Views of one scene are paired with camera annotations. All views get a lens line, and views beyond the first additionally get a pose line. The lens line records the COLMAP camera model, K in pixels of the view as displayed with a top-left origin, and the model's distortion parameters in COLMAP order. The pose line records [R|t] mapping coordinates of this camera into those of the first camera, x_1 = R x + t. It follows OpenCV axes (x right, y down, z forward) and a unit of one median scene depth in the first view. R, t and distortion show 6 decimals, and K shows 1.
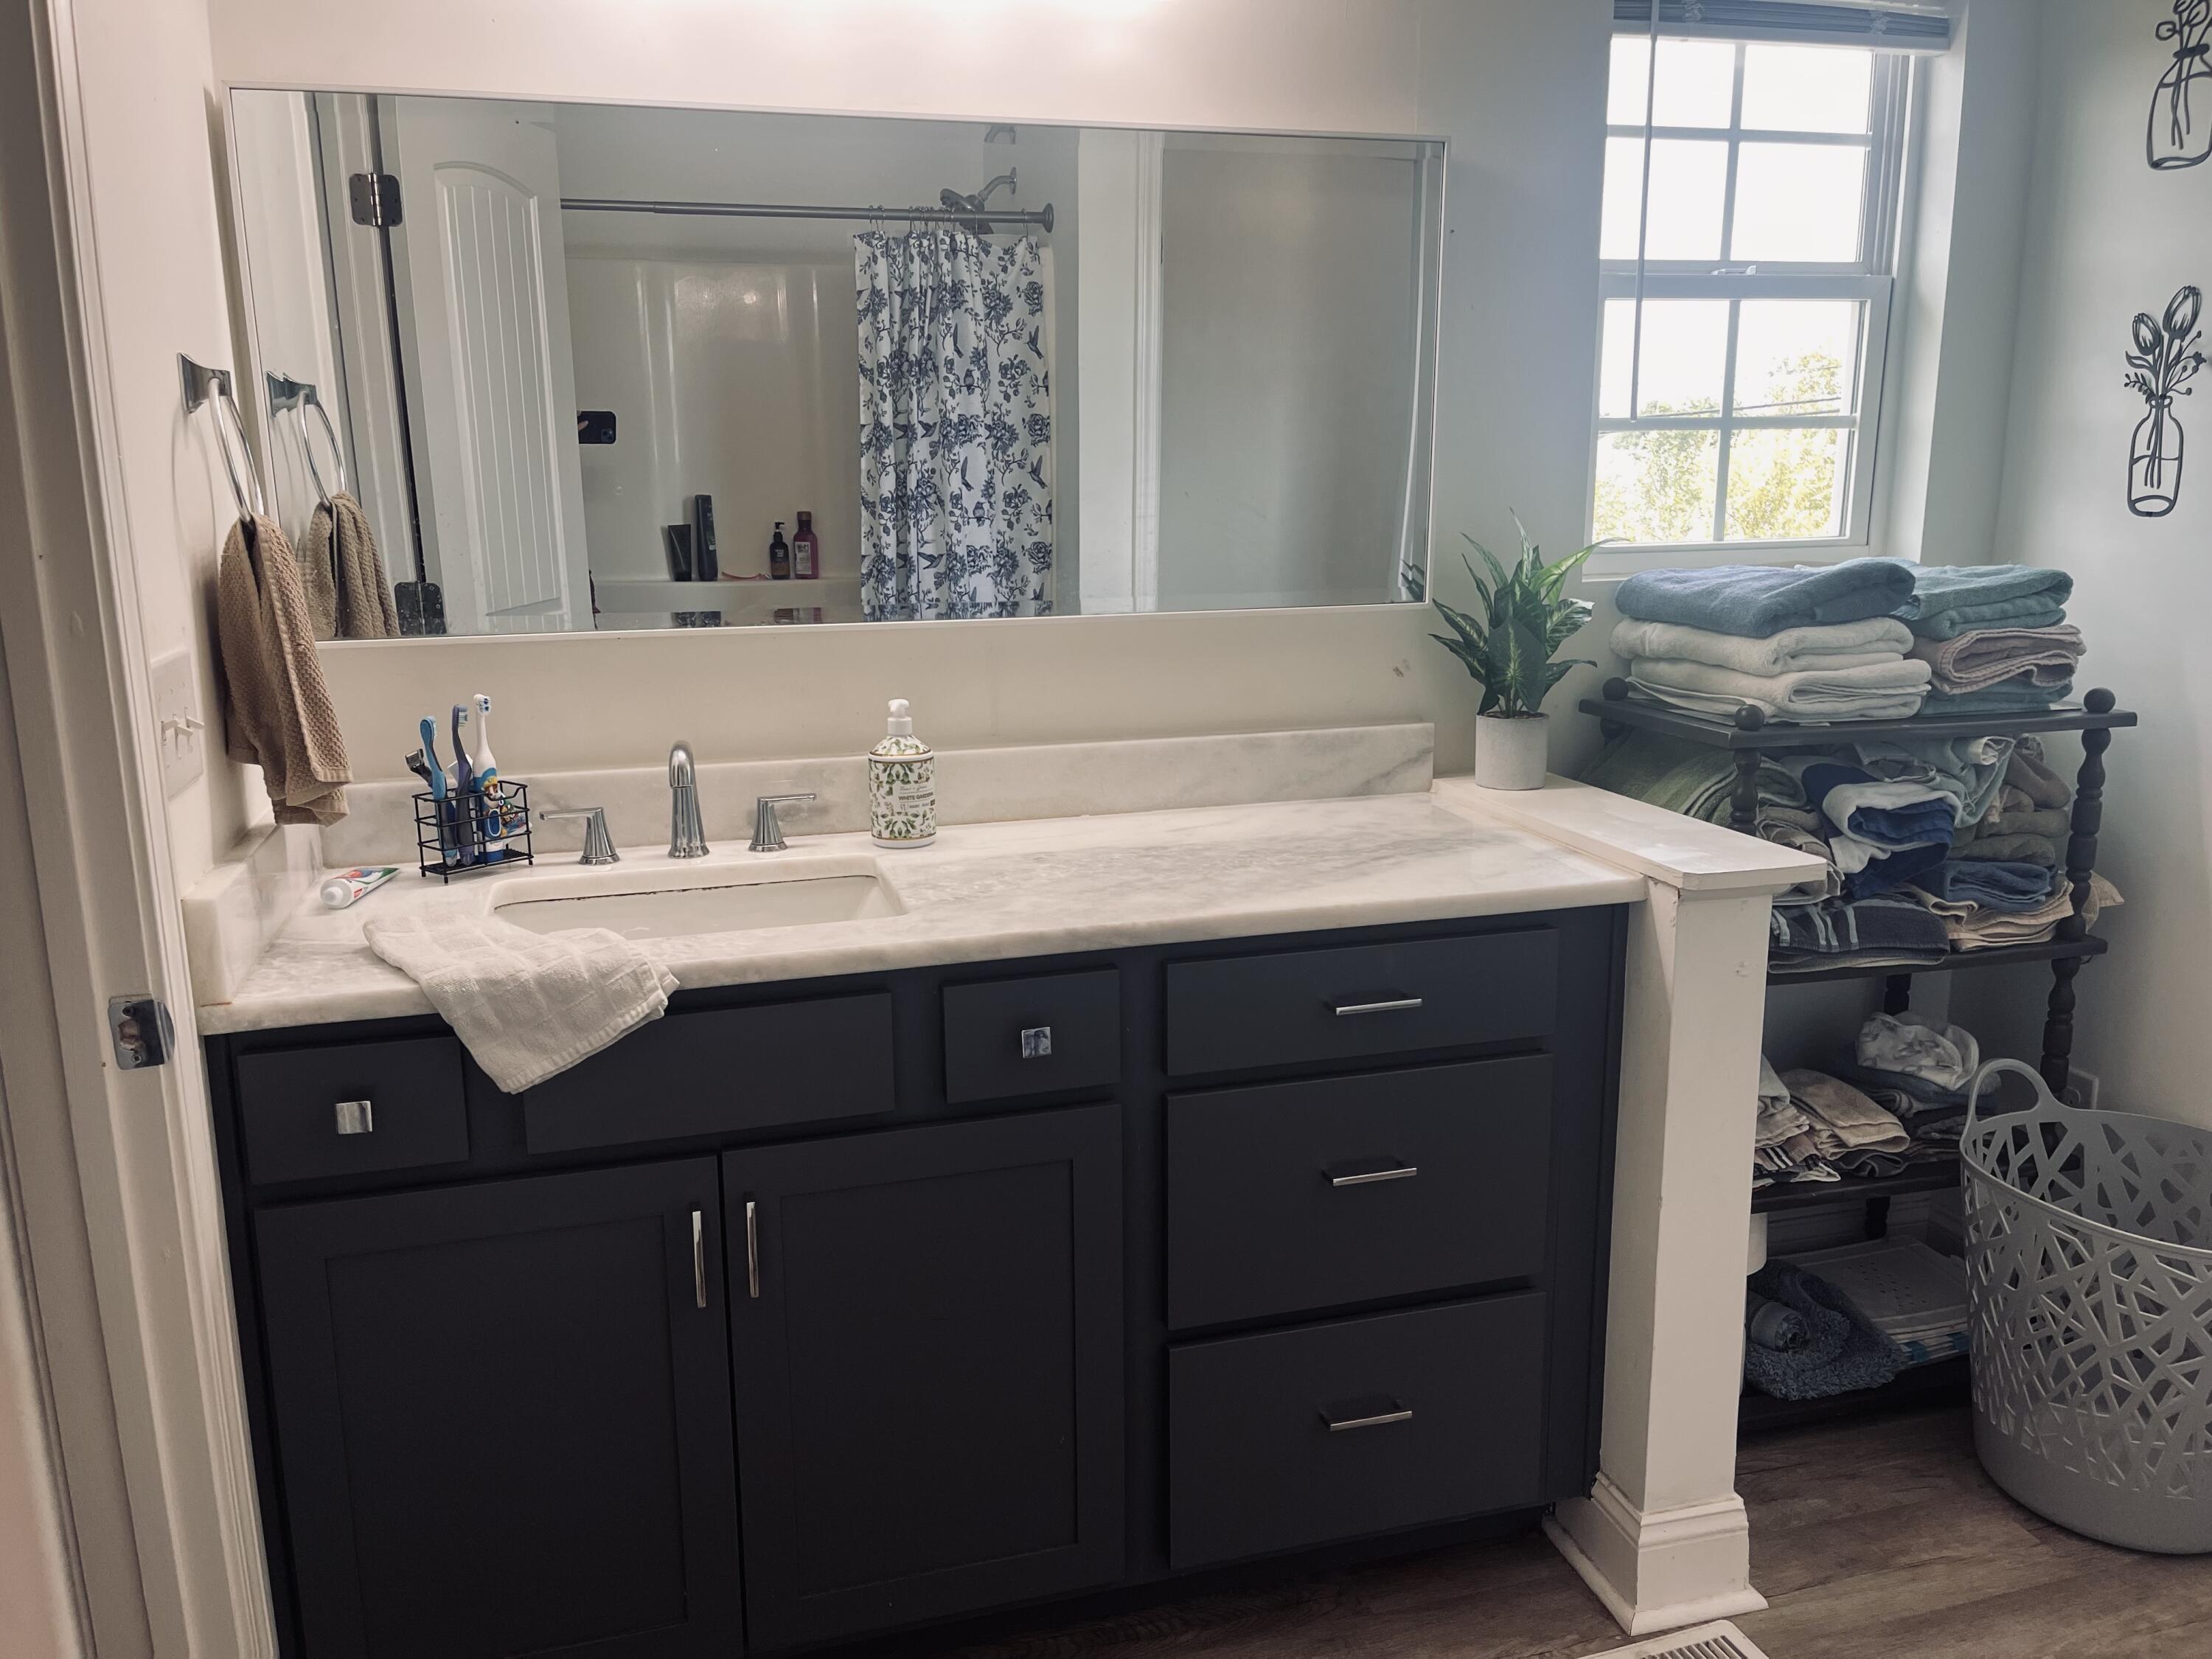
lens RADIAL K [[1659.4, 0, 1113.2], [0, 1659.4, 829.7], [0, 0, 1]] dist [0.055357, -0.050411]
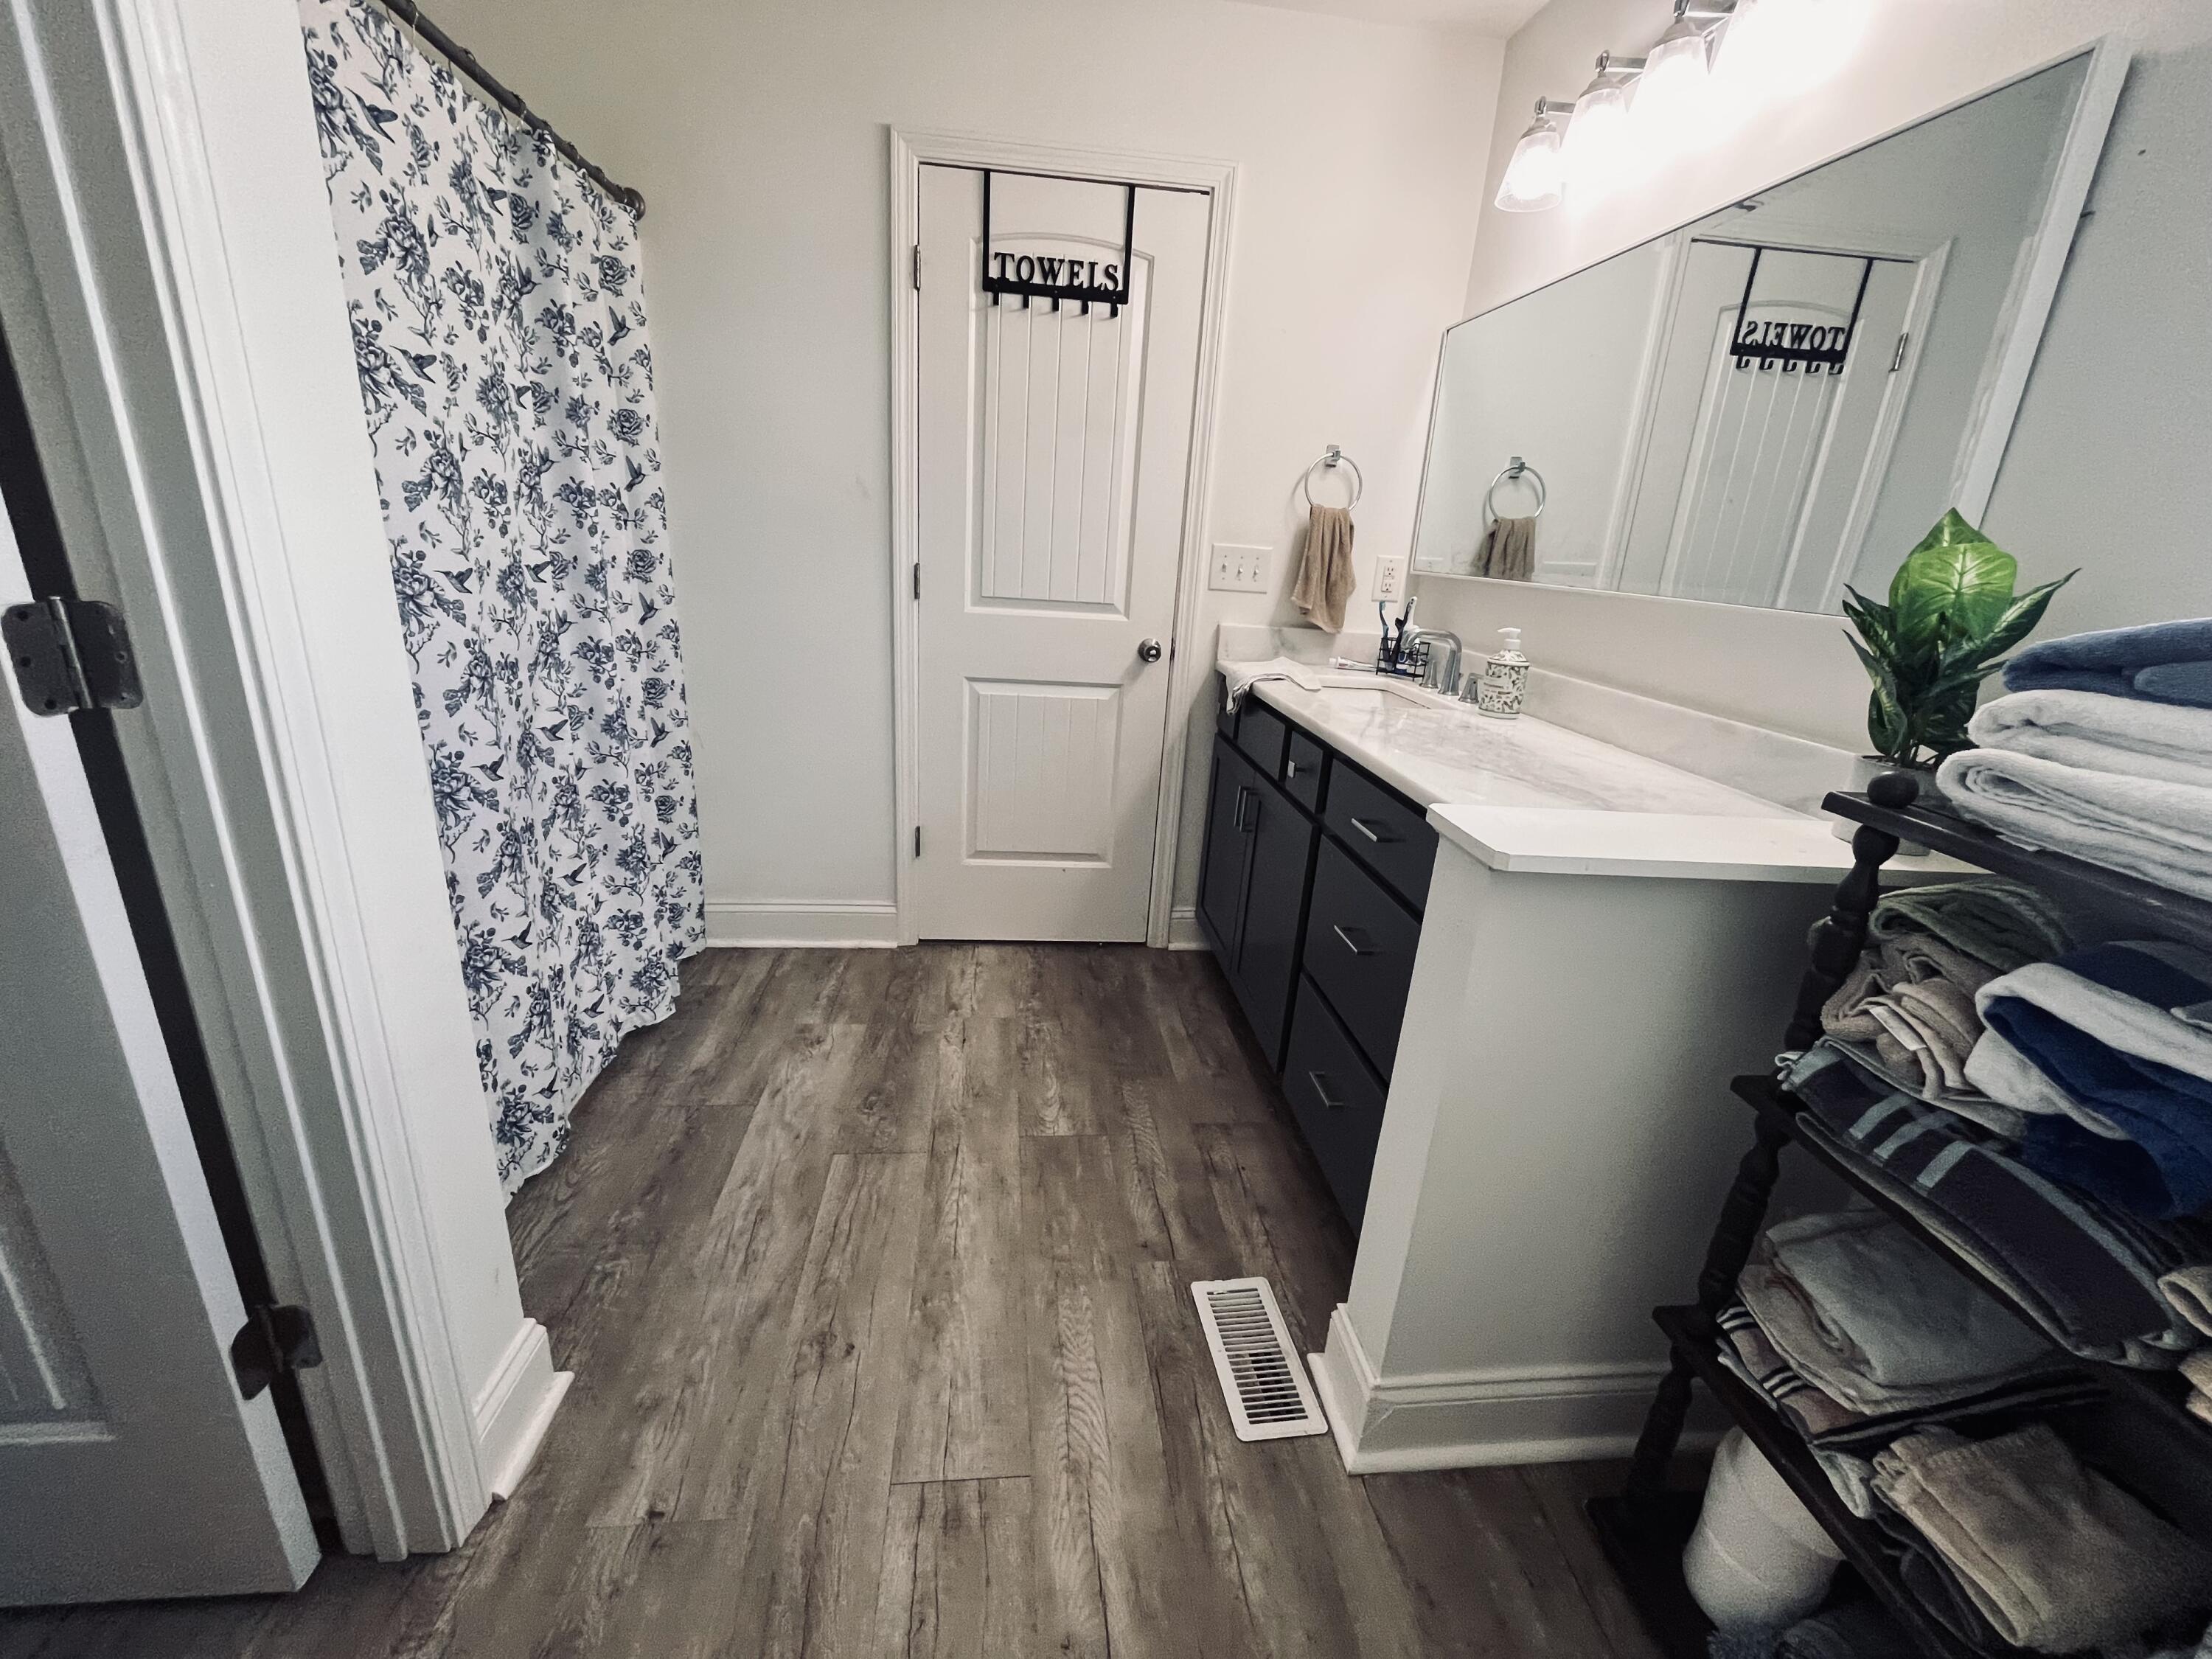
lens RADIAL K [[885.9, 0, 1123.0], [0, 885.9, 824.4], [0, 0, 1]] dist [-0.003587, -0.000116]
pose [[-0.149758, 0.306680, -0.939957, 0.736906], [-0.279219, 0.898864, 0.337758, -0.082536], [0.948477, 0.313036, -0.048981, 0.654842]]
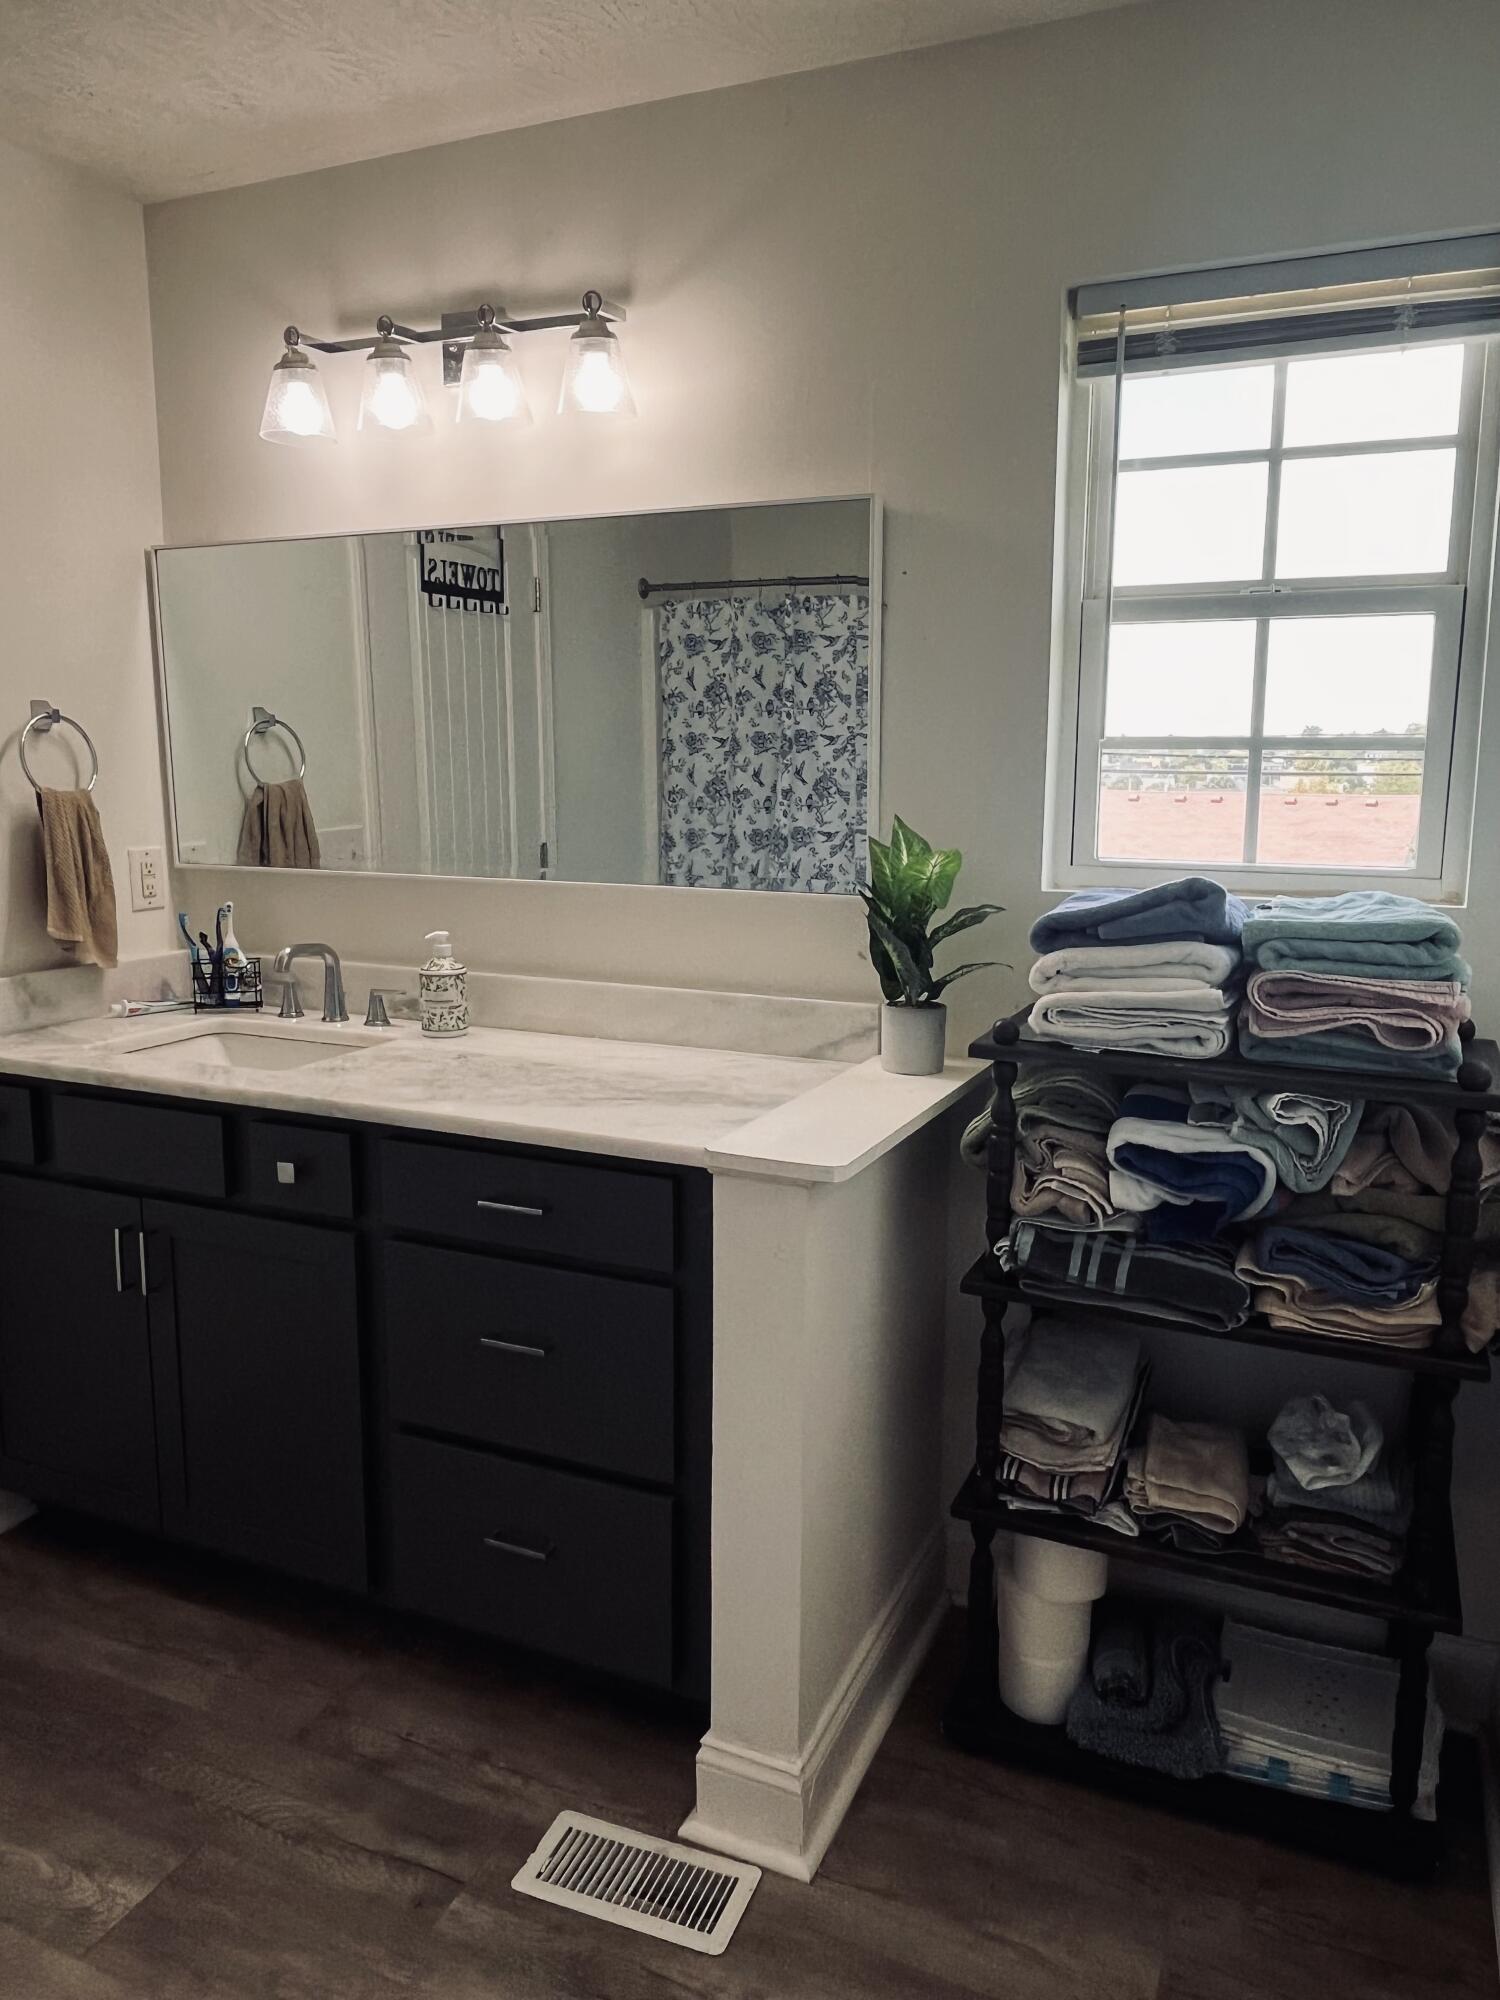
lens RADIAL K [[1353.4, 0, 768.7], [0, 1353.4, 987.4], [0, 0, 1]] dist [-0.001321, -0.003257]
pose [[0.780505, 0.119826, -0.613558, 0.711491], [-0.152509, 0.988302, -0.000994, -0.065560], [0.606262, 0.094349, 0.789649, 0.245472]]
